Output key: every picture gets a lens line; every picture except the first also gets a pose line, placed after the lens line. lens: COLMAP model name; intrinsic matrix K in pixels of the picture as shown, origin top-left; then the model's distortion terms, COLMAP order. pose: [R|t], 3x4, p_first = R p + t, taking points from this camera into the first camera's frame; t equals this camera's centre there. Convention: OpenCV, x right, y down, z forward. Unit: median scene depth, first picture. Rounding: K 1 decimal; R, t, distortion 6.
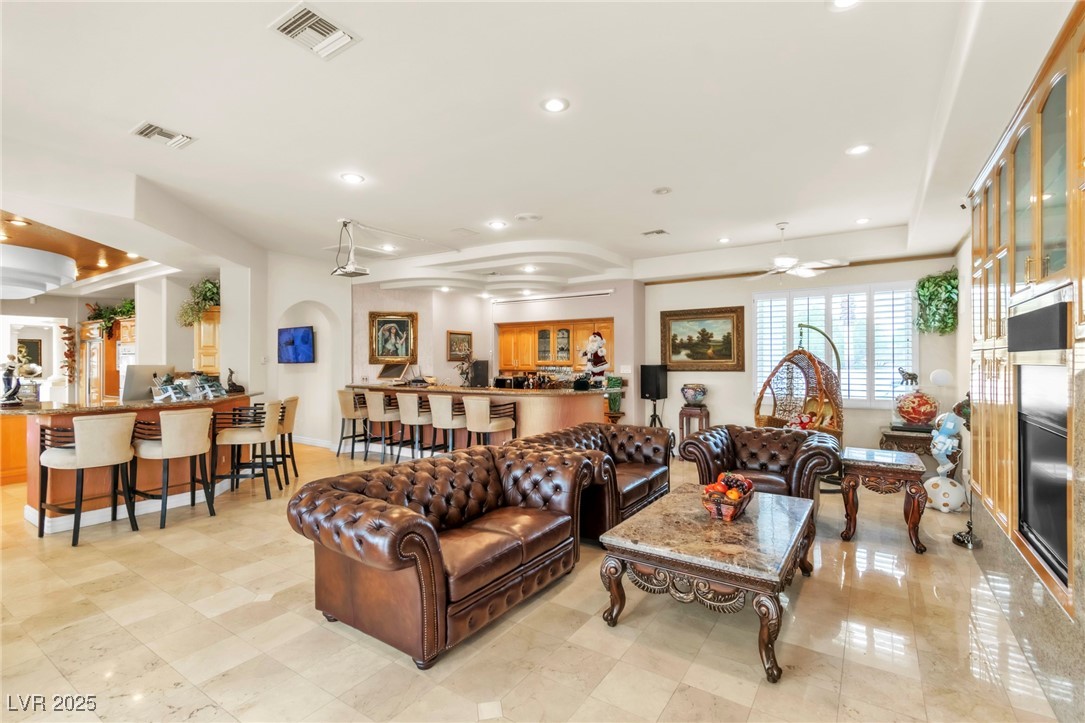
lens RADIAL K [[489.1, 0, 547.6], [0, 489.1, 360.1], [0, 0, 1]] dist [-0.003489, -0.000443]
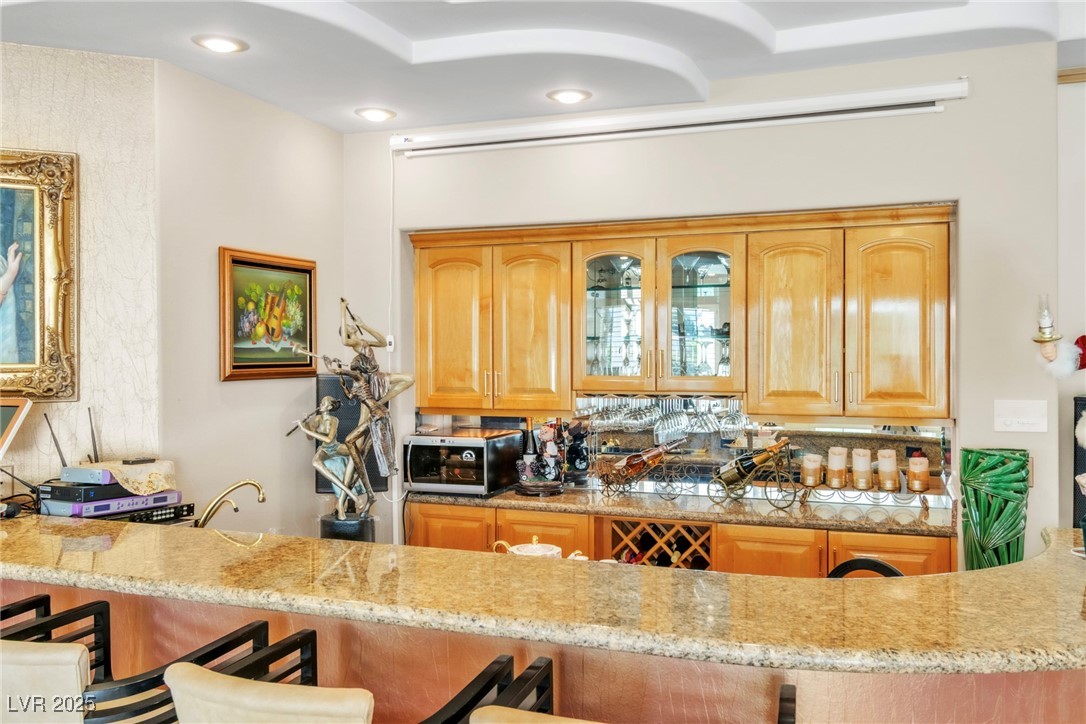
lens RADIAL K [[896.8, 0, 537.8], [0, 896.8, 351.9], [0, 0, 1]] dist [0.008112, 0.000935]
pose [[0.977790, -0.001890, 0.209580, -0.159848], [0.000891, 0.999988, 0.004863, -0.014573], [-0.209587, -0.004568, 0.977779, 0.601655]]
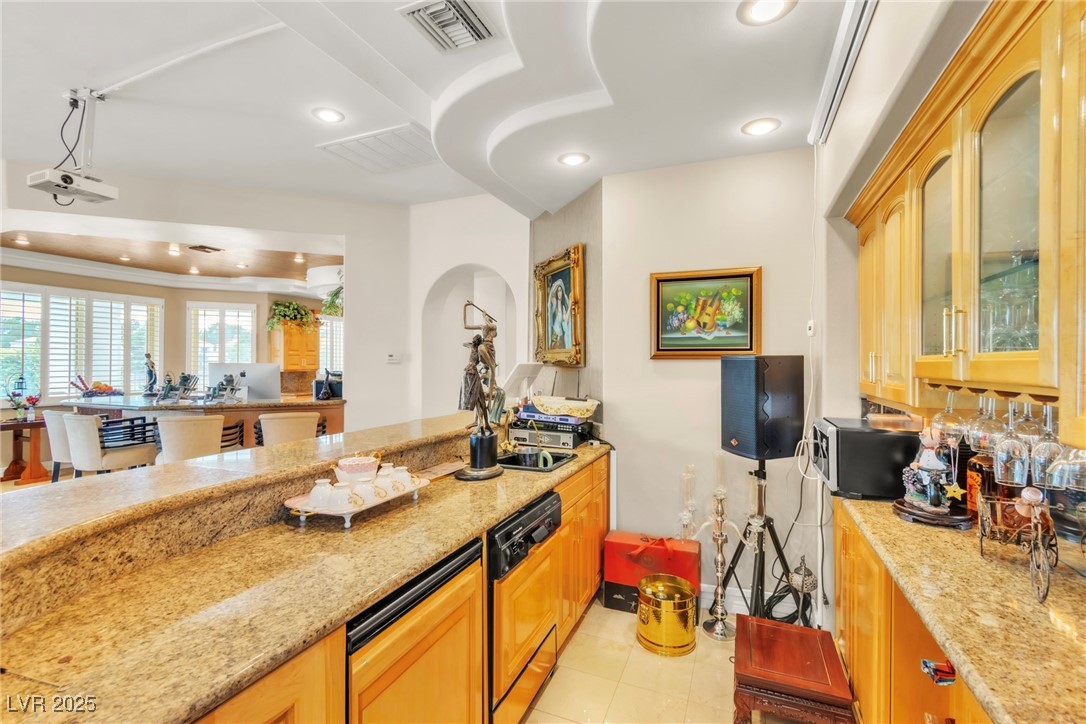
lens RADIAL K [[480.7, 0, 542.8], [0, 480.7, 360.9], [0, 0, 1]] dist [0.003126, -0.001743]
pose [[0.181518, 0.001953, -0.983386, 0.139458], [0.002363, 0.999994, 0.002422, 0.002694], [0.983385, -0.002763, 0.181512, 0.927438]]
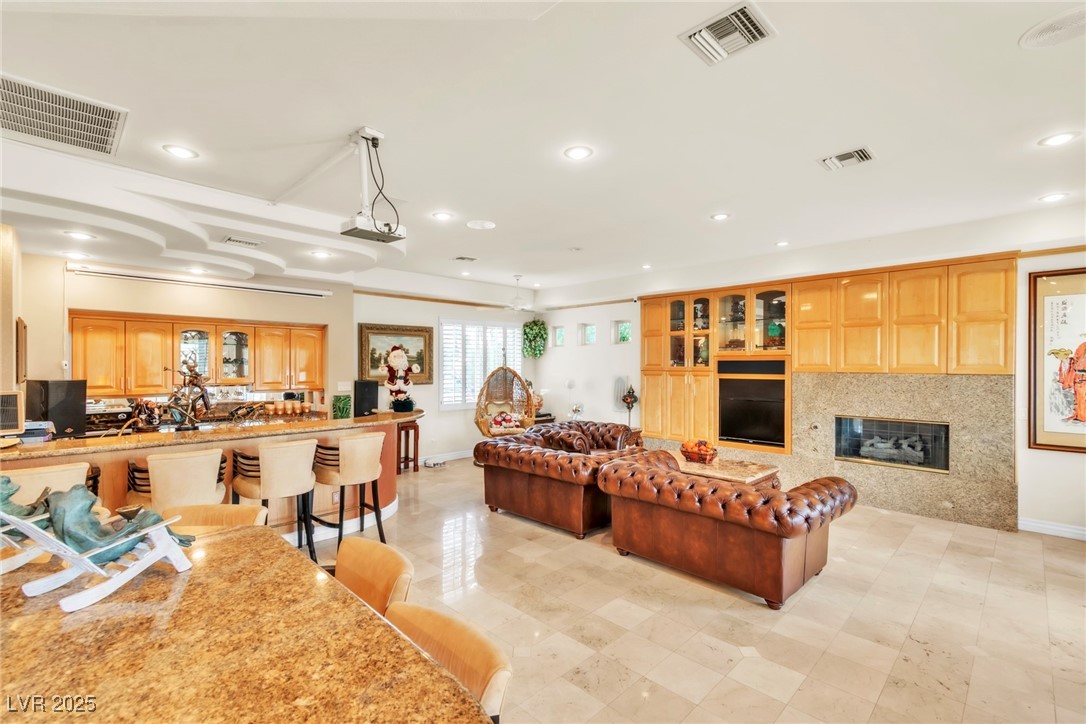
lens RADIAL K [[480.7, 0, 551.8], [0, 480.7, 365.1], [0, 0, 1]] dist [0.003126, -0.001743]
pose [[0.200572, 0.005075, 0.979666, -0.587990], [-0.001562, 0.999987, -0.004861, -0.015117], [-0.979678, -0.000555, 0.200577, 0.453412]]
